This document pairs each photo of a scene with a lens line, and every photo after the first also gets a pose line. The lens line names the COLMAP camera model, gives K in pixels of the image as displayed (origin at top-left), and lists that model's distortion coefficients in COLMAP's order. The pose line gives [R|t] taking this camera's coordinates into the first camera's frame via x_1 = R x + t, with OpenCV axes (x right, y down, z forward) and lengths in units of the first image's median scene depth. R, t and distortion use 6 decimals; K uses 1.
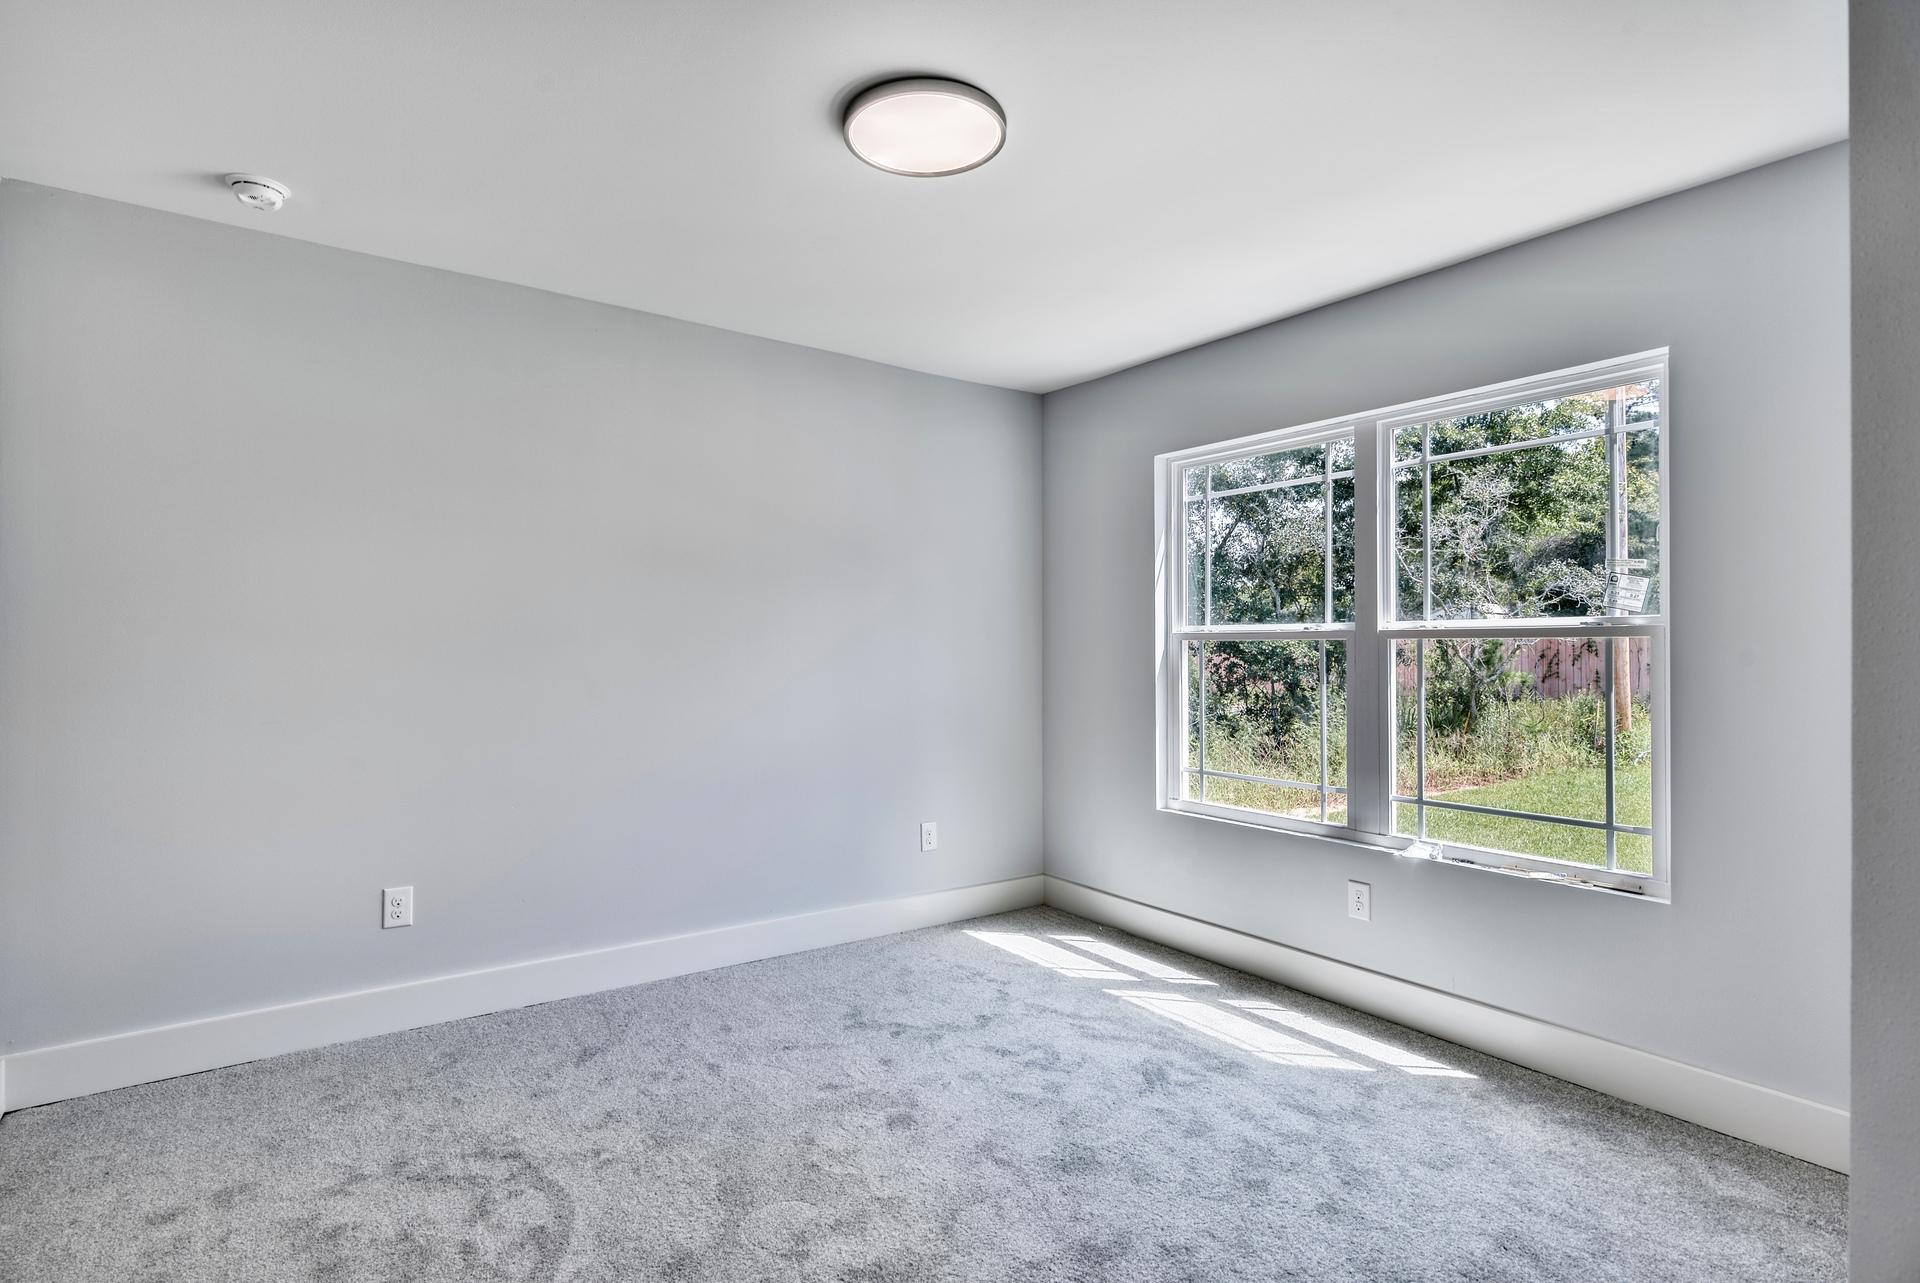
lens RADIAL K [[951.0, 0, 960.0], [0, 951.0, 641.5], [0, 0, 1]] dist [-0.001365, -0.000082]
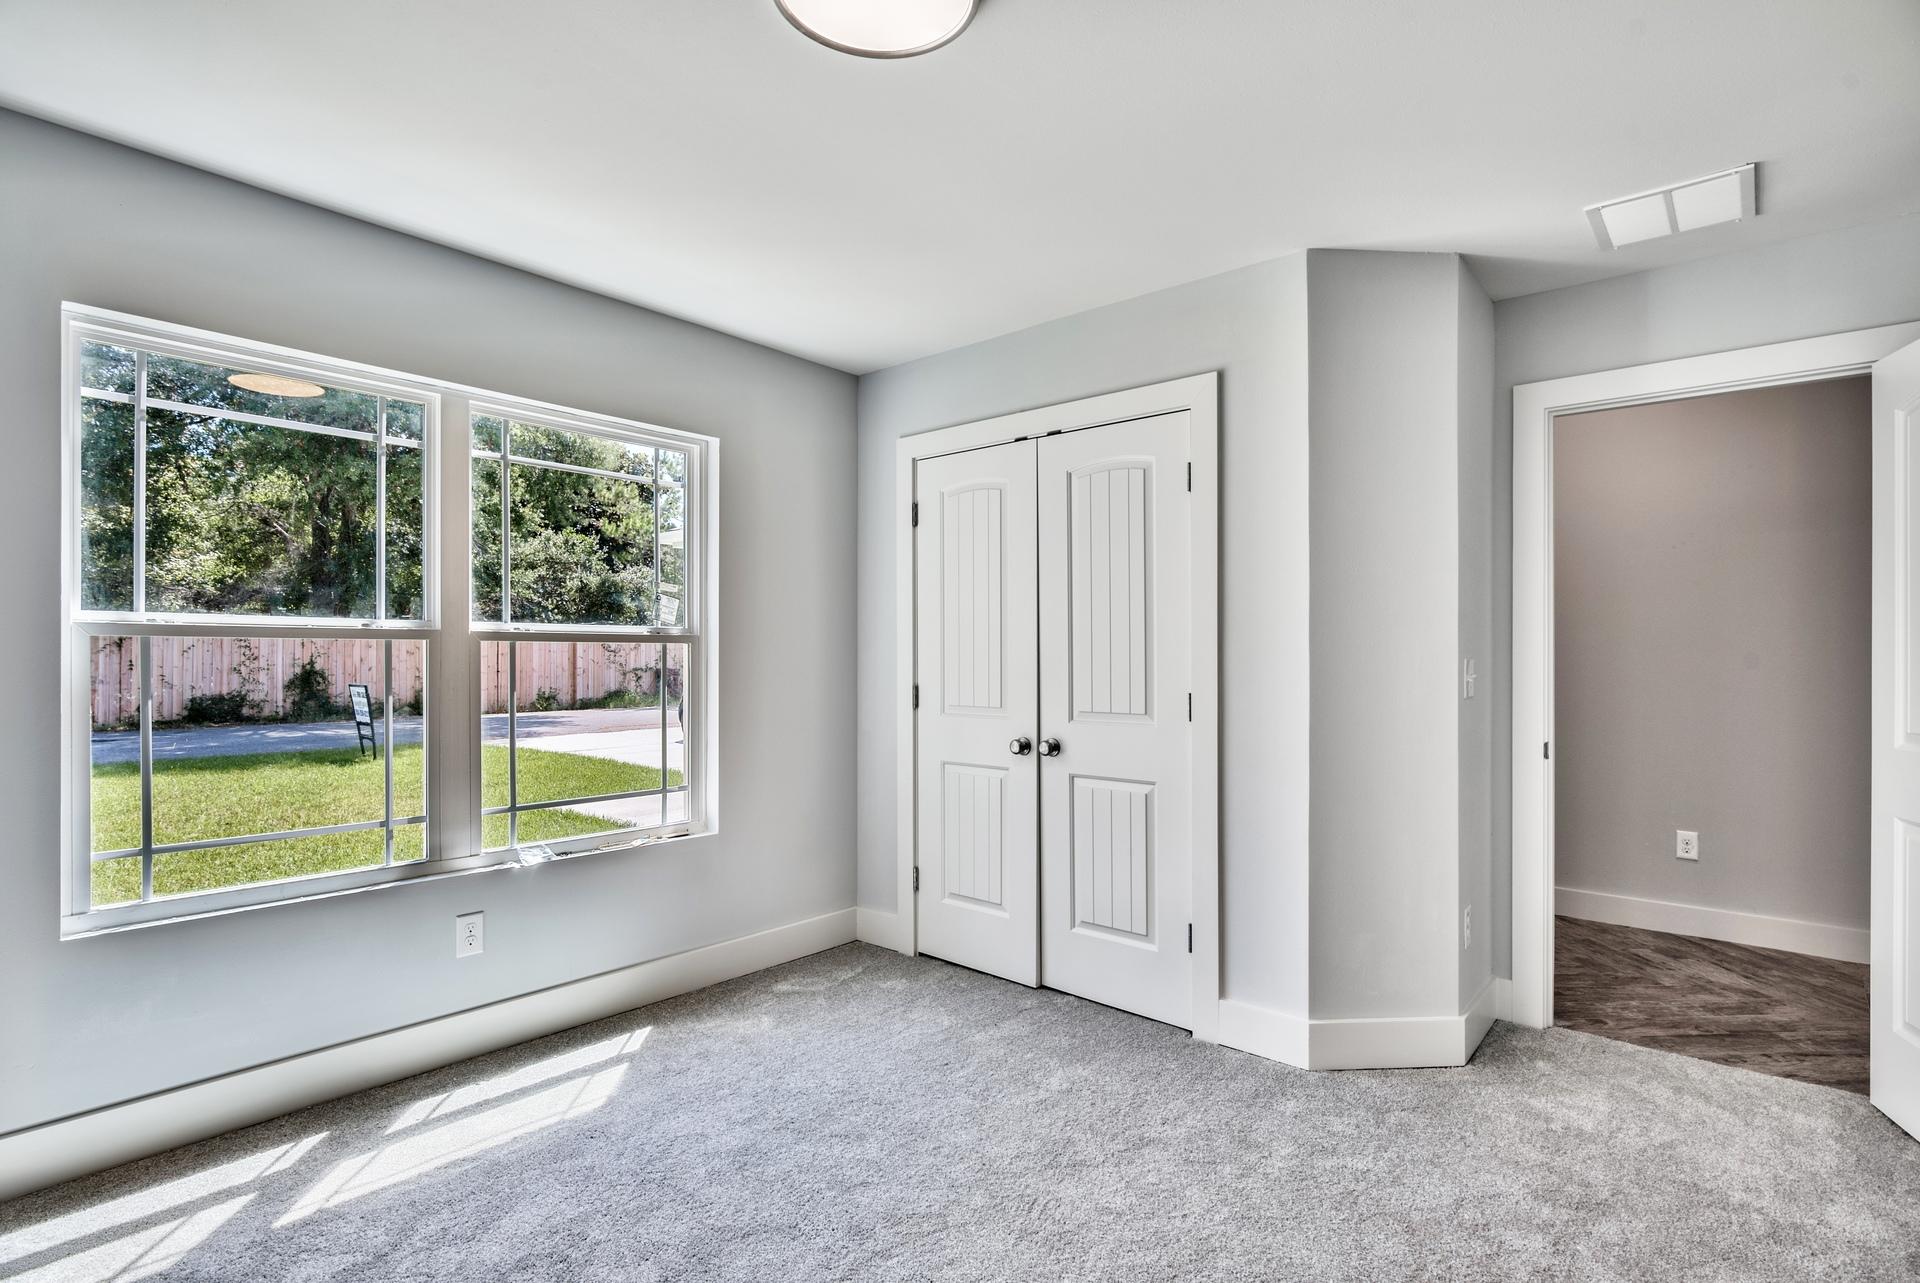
lens RADIAL K [[951.0, 0, 960.0], [0, 951.0, 641.5], [0, 0, 1]] dist [-0.001365, -0.000082]
pose [[-0.234604, 0.011453, 0.972024, -0.551267], [-0.013218, 0.999801, -0.014971, 0.005571], [-0.972001, -0.016361, -0.234405, 0.761799]]
